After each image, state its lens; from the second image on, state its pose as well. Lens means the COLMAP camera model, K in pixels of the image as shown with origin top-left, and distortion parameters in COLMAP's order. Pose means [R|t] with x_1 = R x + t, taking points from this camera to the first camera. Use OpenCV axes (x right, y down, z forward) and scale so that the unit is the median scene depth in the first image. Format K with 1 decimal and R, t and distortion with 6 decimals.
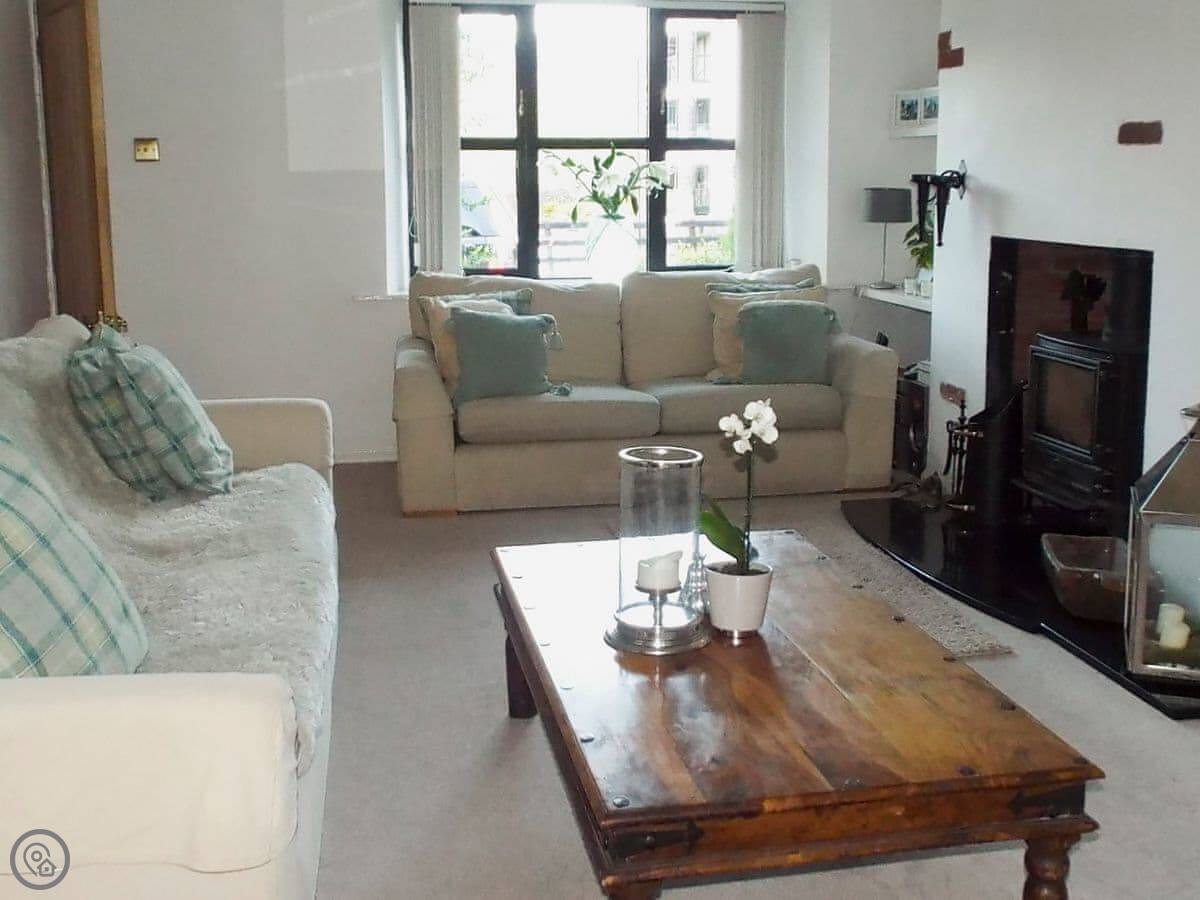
lens RADIAL K [[1415.8, 0, 600.0], [0, 1415.8, 450.0], [0, 0, 1]] dist [-0.055863, -0.004542]
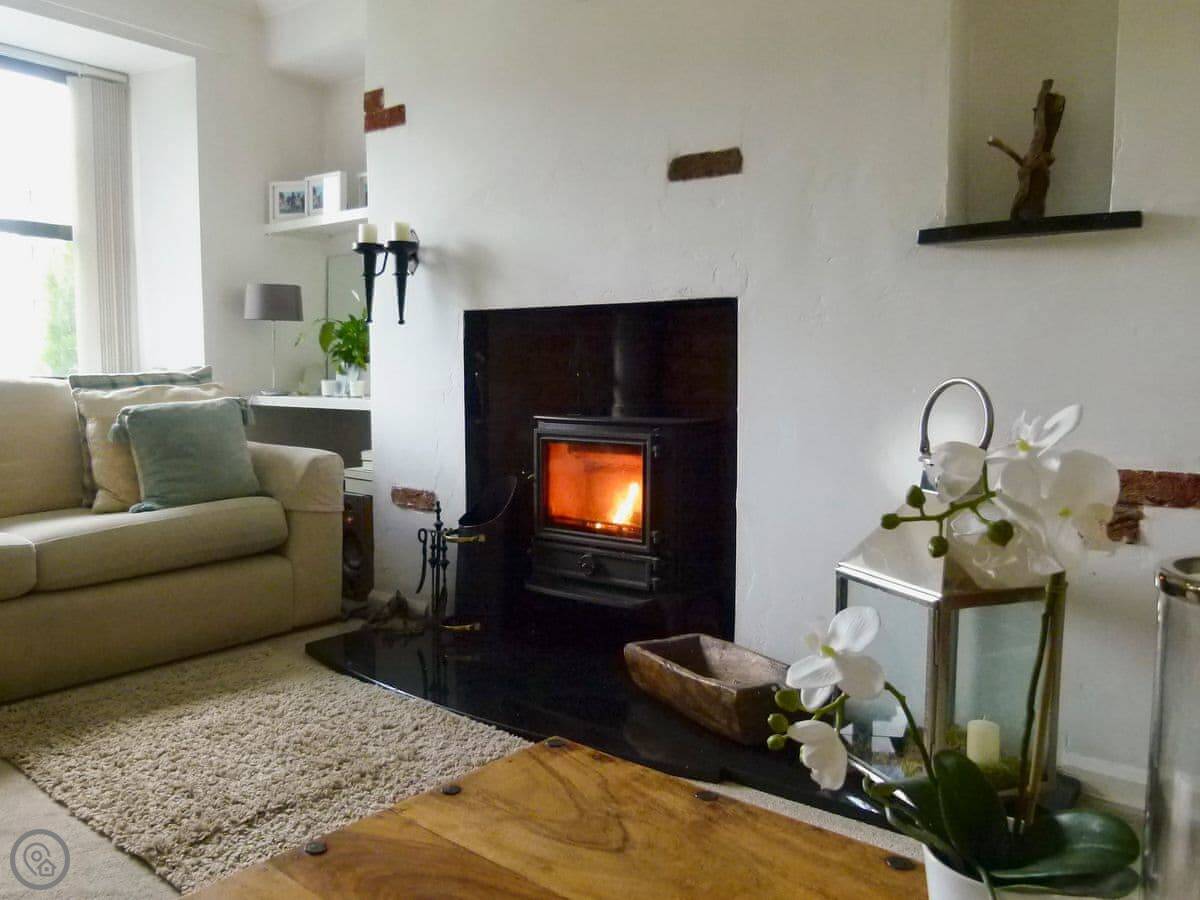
lens RADIAL K [[934.3, 0, 544.3], [0, 934.3, 453.6], [0, 0, 1]] dist [-0.004789, -0.000964]
pose [[0.769498, -0.039288, 0.637439, -0.055475], [0.119482, 0.989339, -0.083258, -0.009688], [-0.627373, 0.140229, 0.765989, 0.520470]]
